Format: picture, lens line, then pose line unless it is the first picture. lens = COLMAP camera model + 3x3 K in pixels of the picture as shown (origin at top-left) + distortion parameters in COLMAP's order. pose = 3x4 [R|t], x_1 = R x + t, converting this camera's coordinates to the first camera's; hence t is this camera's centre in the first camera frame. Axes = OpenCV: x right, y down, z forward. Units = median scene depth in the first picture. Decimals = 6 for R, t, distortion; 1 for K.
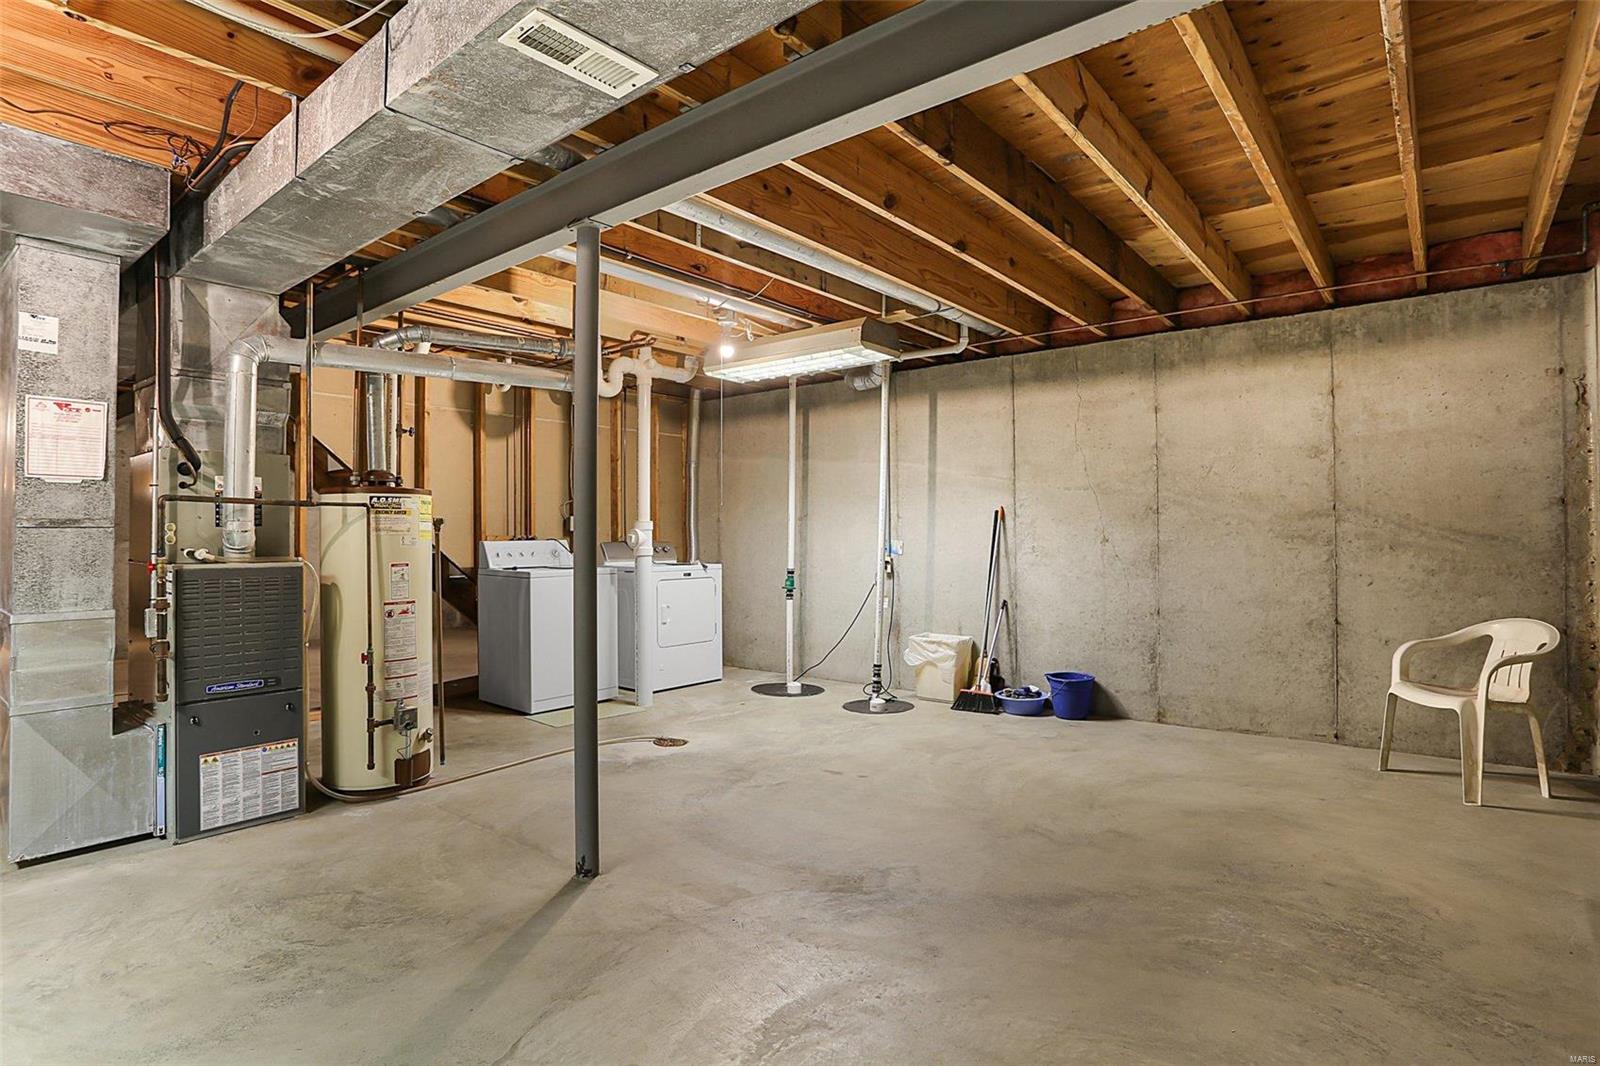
lens RADIAL K [[827.2, 0, 799.3], [0, 827.2, 506.3], [0, 0, 1]] dist [-0.053927, 0.000527]
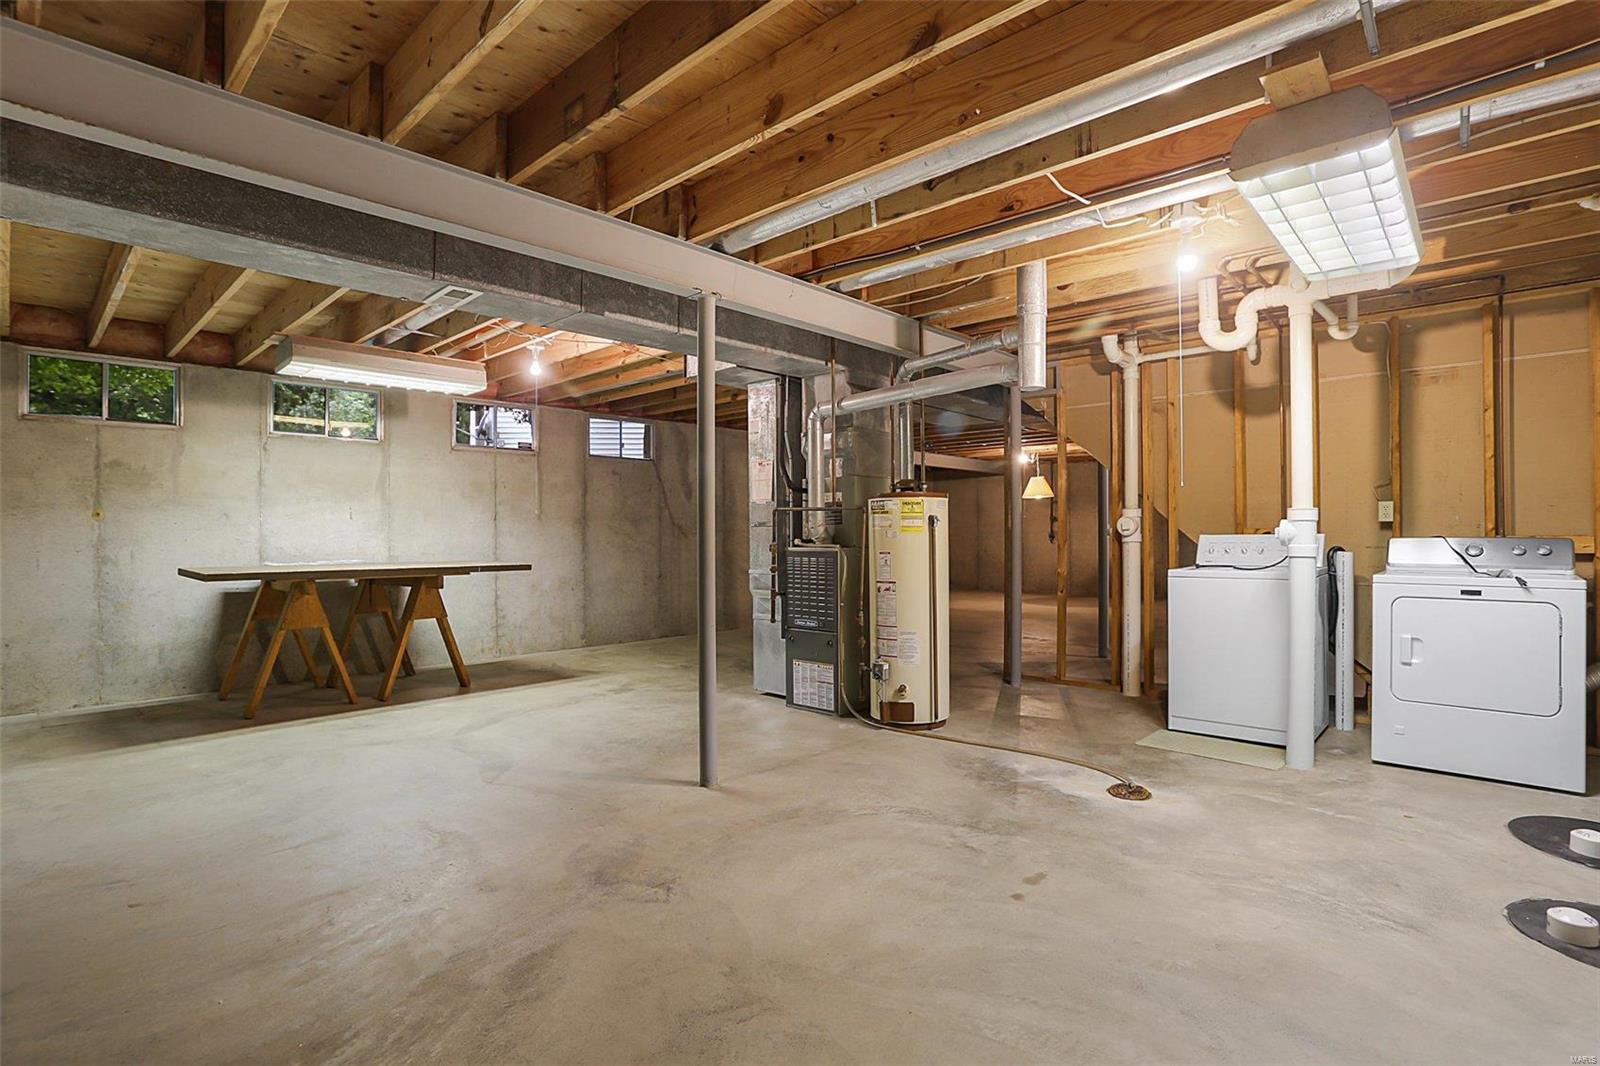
lens RADIAL K [[776.7, 0, 801.6], [0, 776.7, 525.9], [0, 0, 1]] dist [-0.080994, 0.033017]
pose [[-0.067036, -0.002319, -0.997748, 0.759716], [0.039035, 0.999226, -0.004945, 0.030032], [0.996987, -0.039279, -0.066894, 0.959530]]
